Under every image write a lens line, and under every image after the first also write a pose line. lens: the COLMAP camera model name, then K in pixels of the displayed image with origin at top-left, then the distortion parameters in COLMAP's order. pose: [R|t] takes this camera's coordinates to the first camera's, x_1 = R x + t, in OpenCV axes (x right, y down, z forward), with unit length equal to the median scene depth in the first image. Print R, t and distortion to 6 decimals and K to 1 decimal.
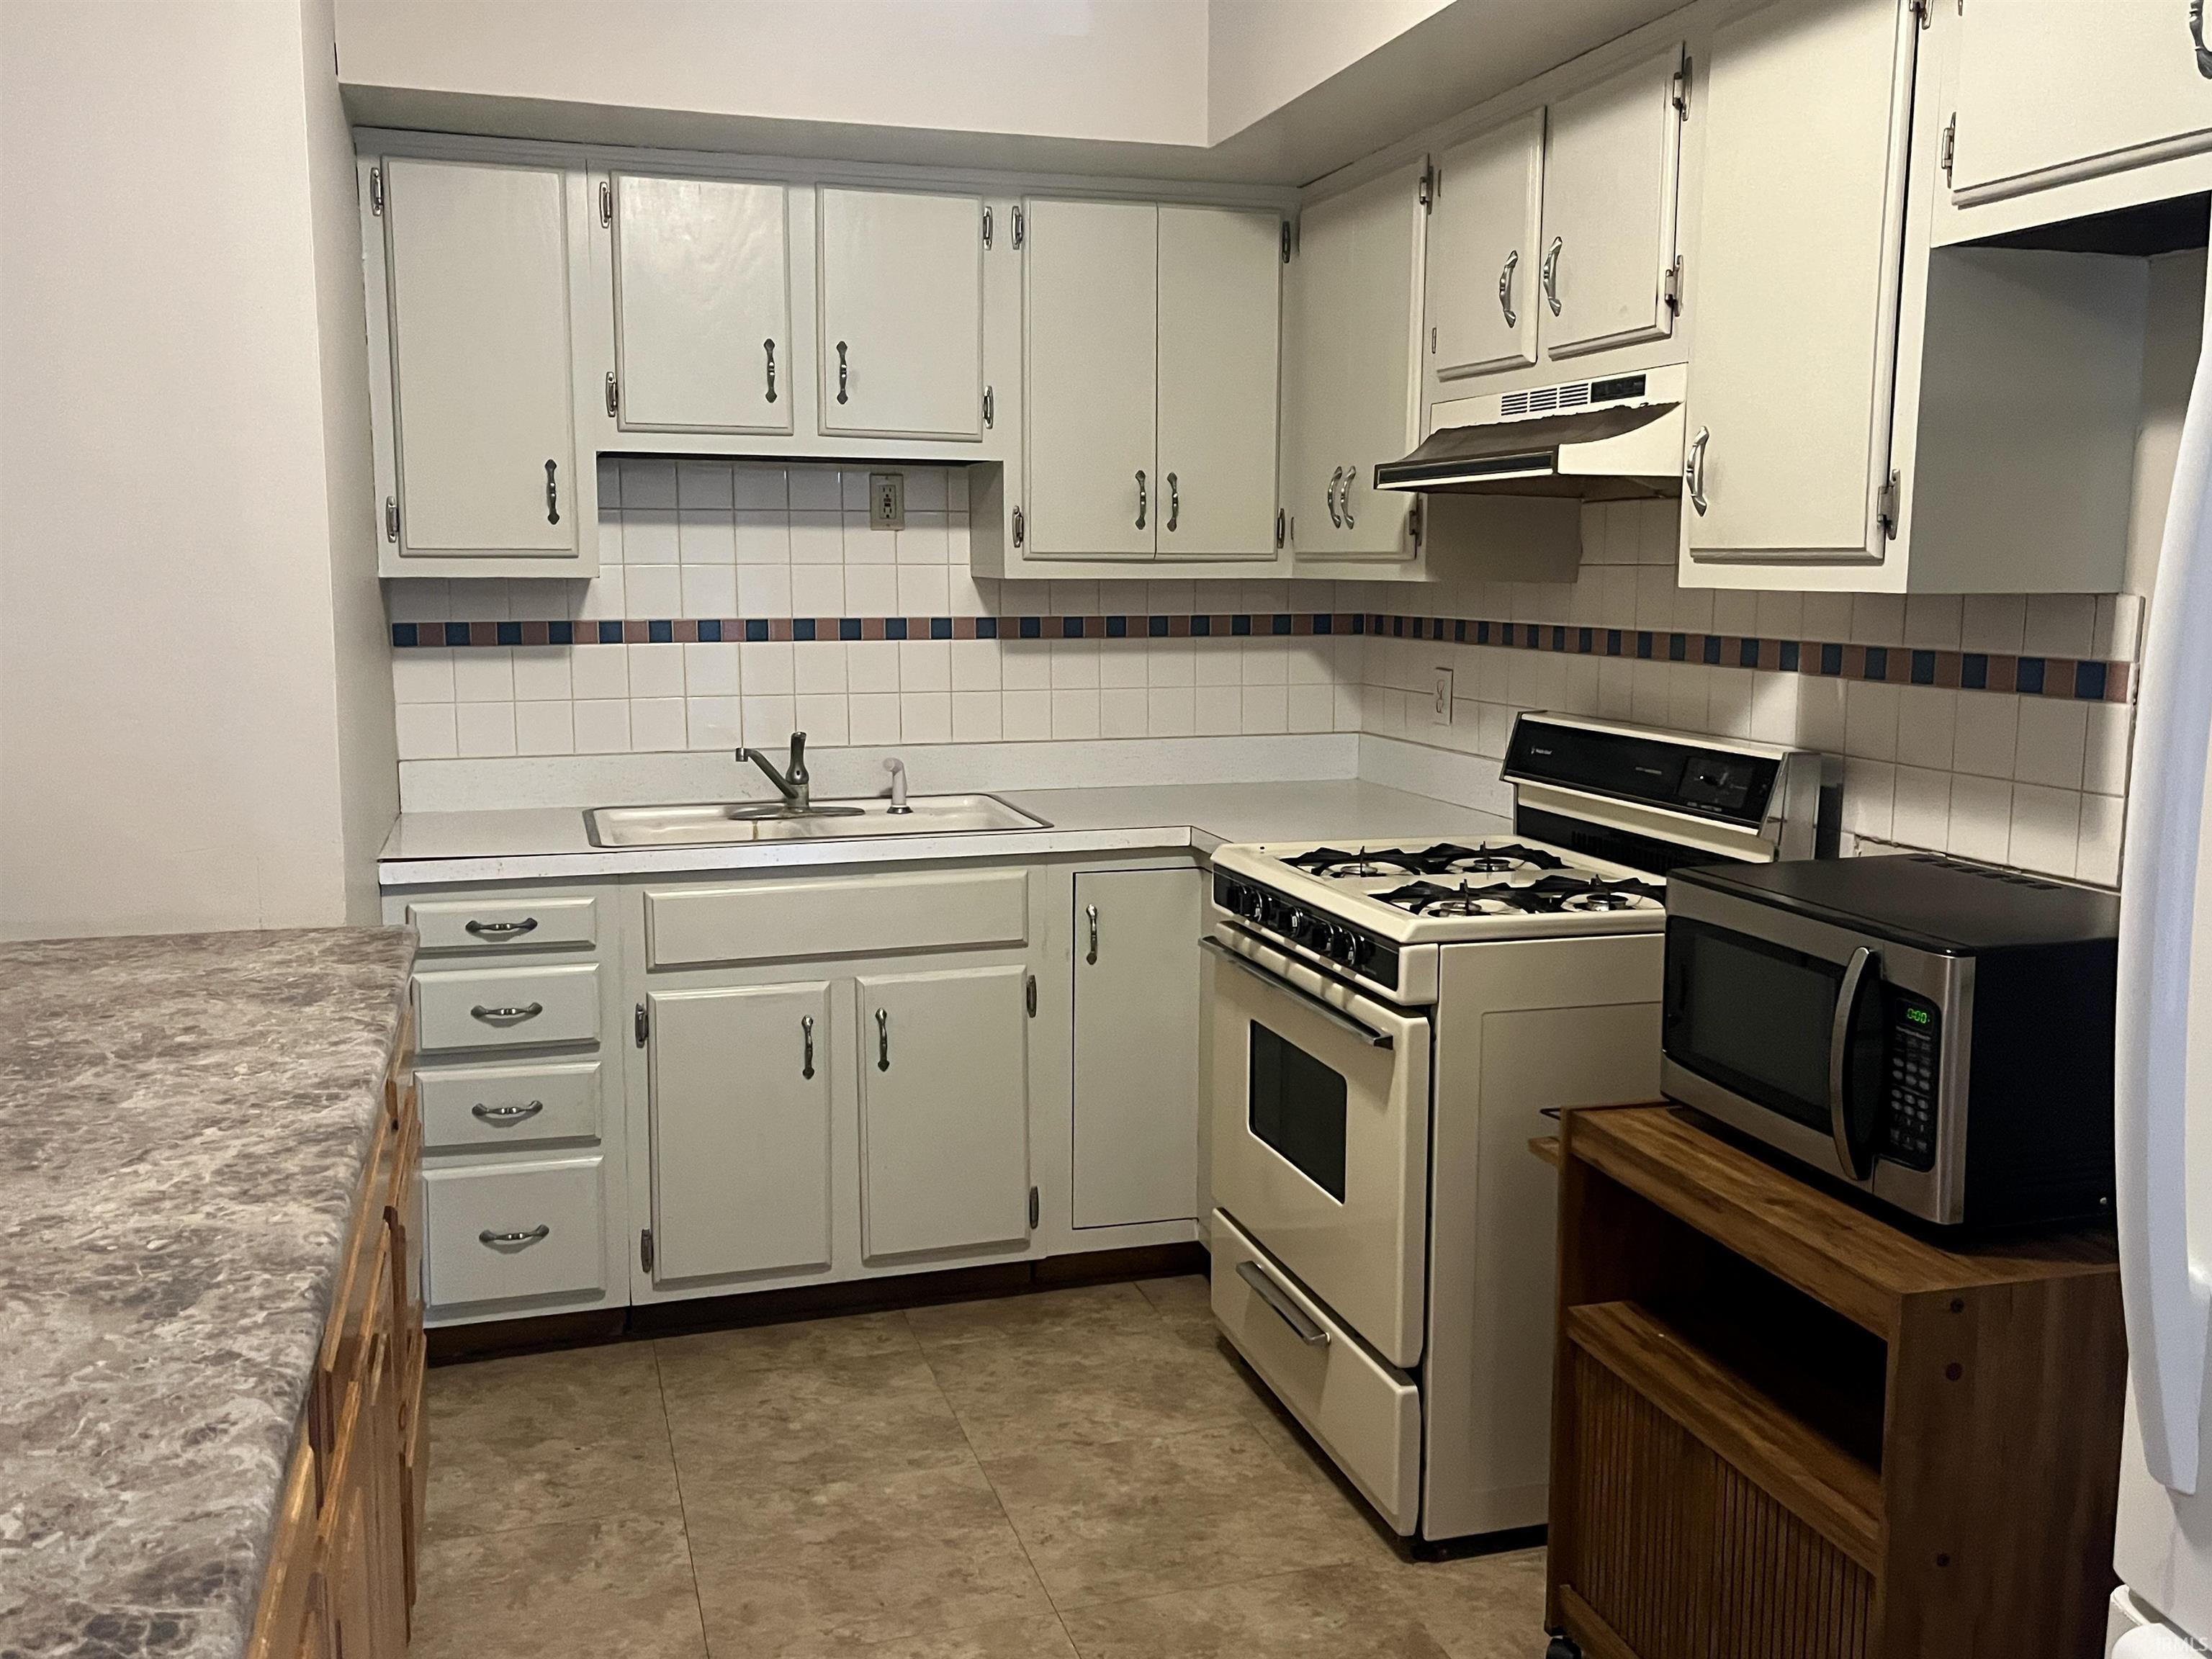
lens RADIAL K [[1946.4, 0, 1129.1], [0, 1946.4, 821.3], [0, 0, 1]] dist [0.050033, -0.048805]
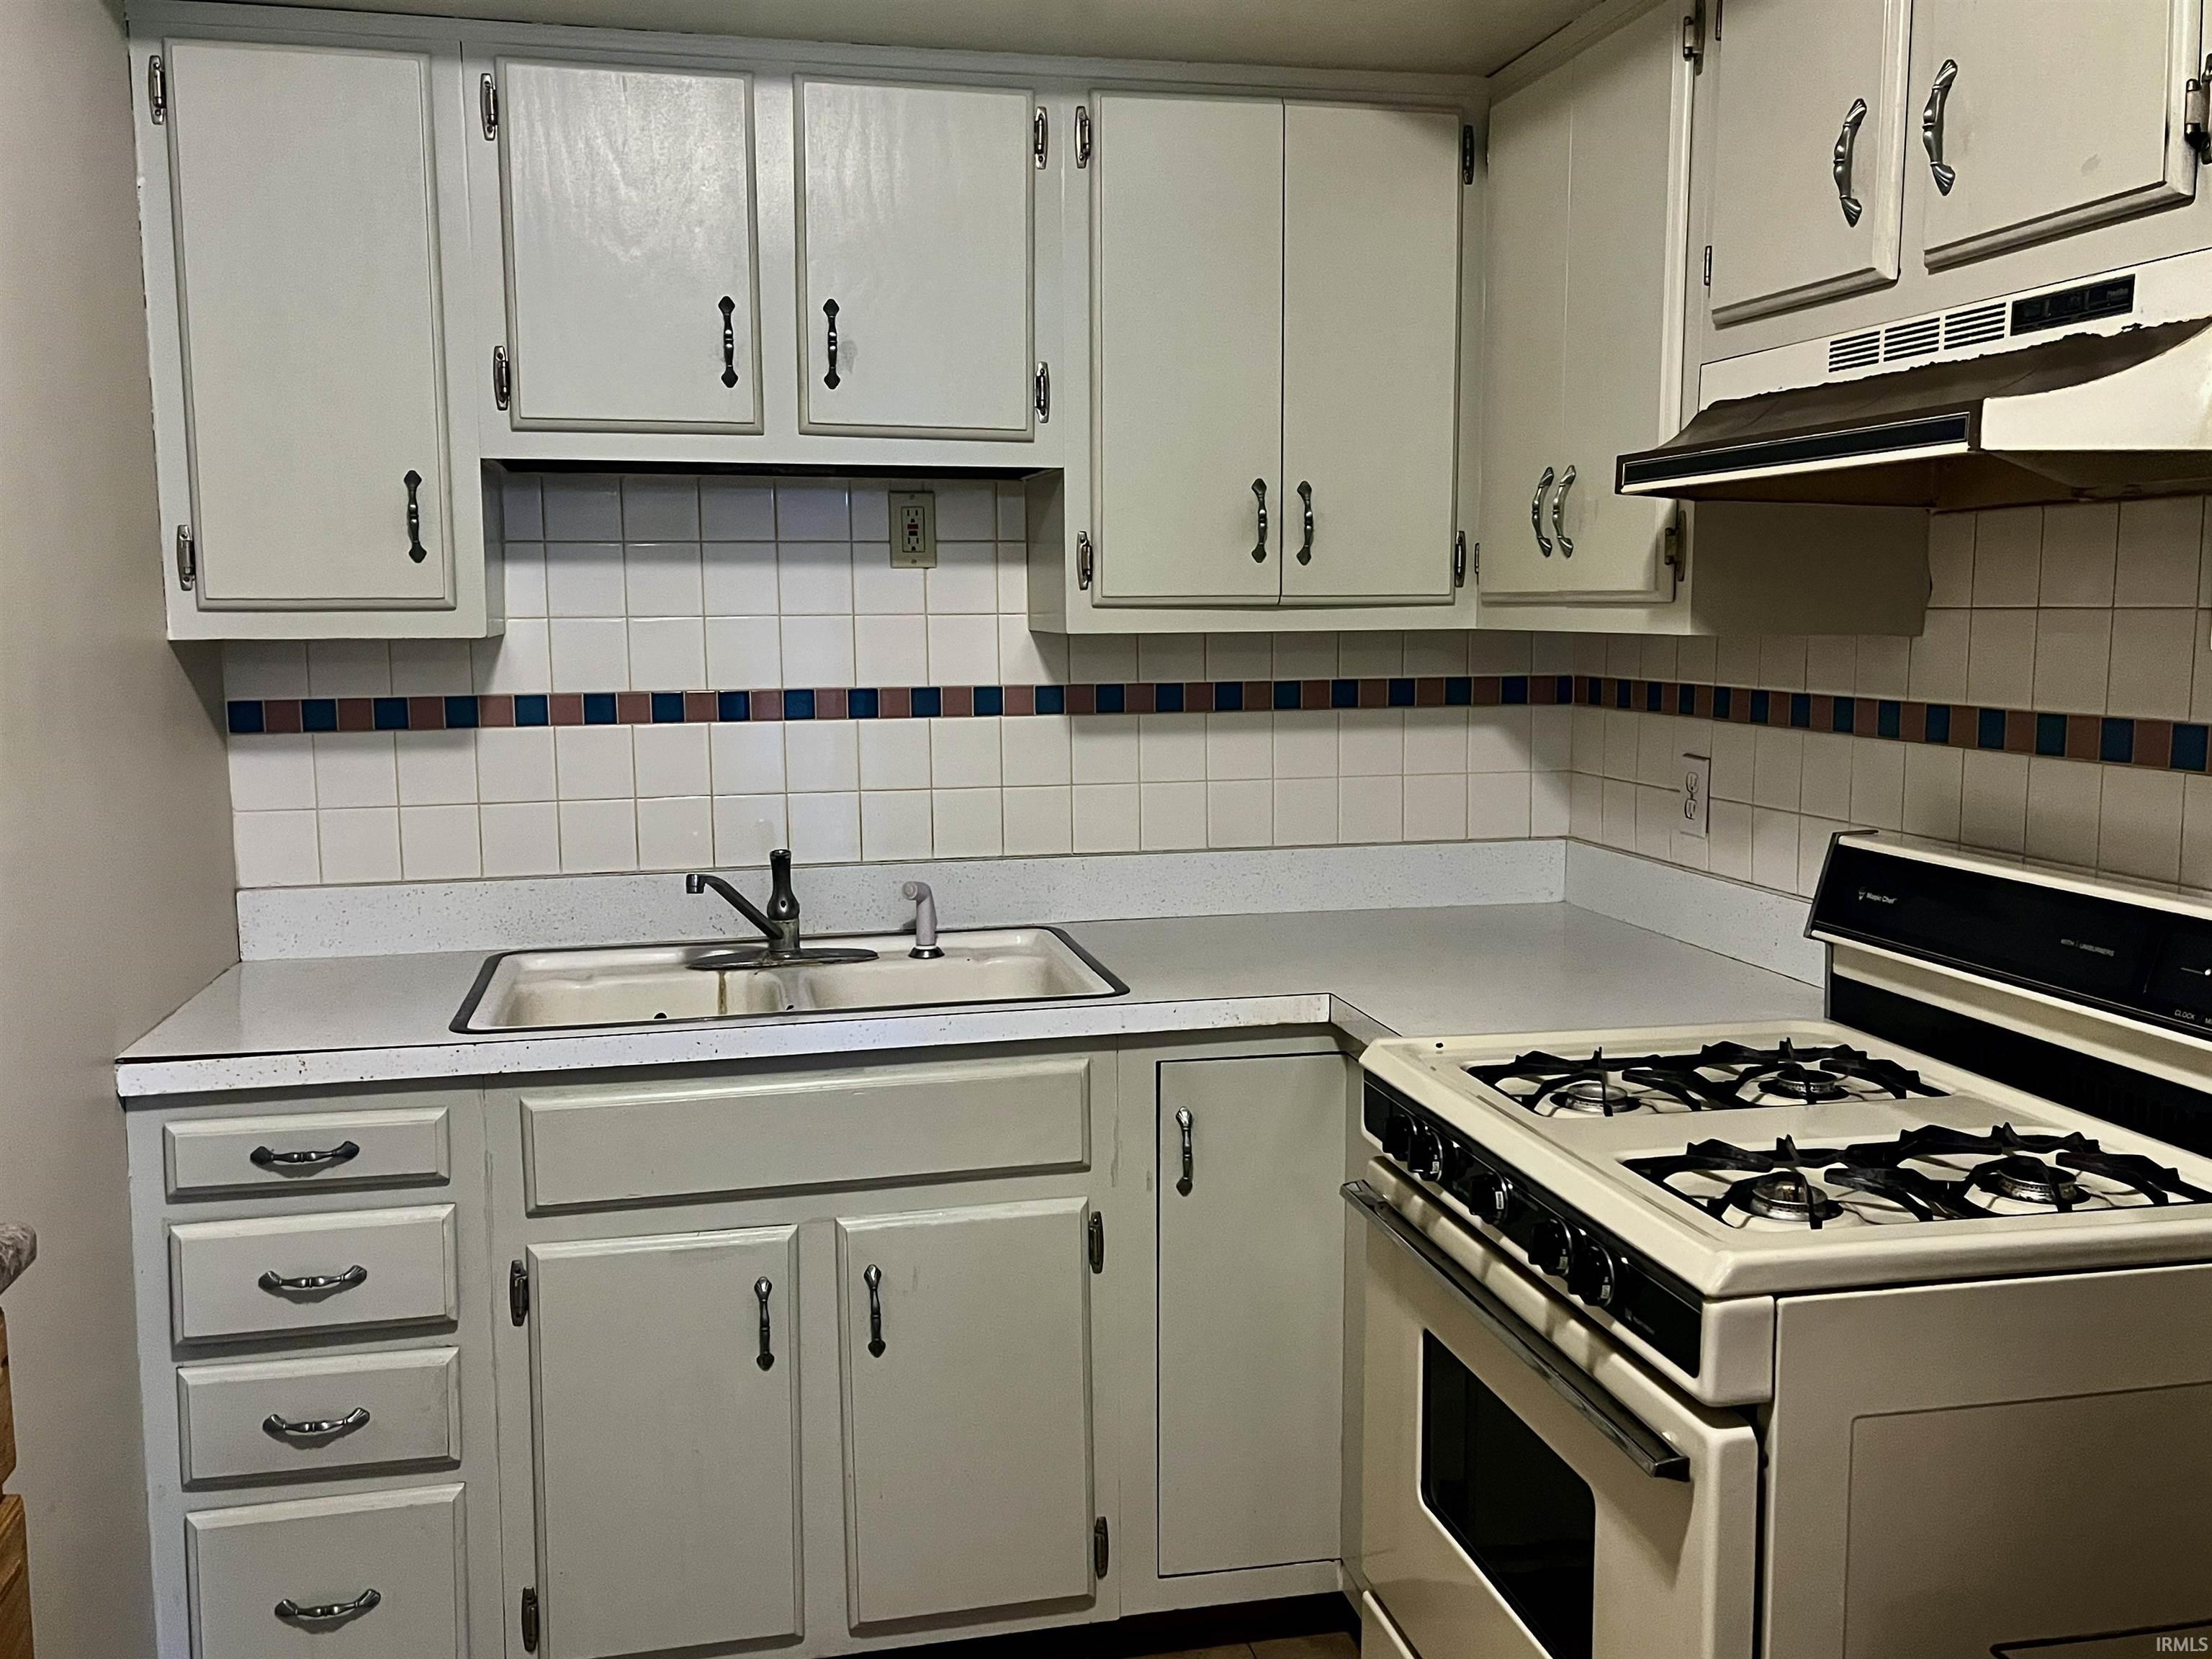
lens RADIAL K [[1946.4, 0, 1116.5], [0, 1946.4, 815.4], [0, 0, 1]] dist [0.050033, -0.048805]
pose [[0.996599, 0.000911, -0.082396, 0.013966], [-0.002876, 0.999714, -0.023727, -0.045811], [0.082351, 0.023883, 0.996317, 0.327393]]
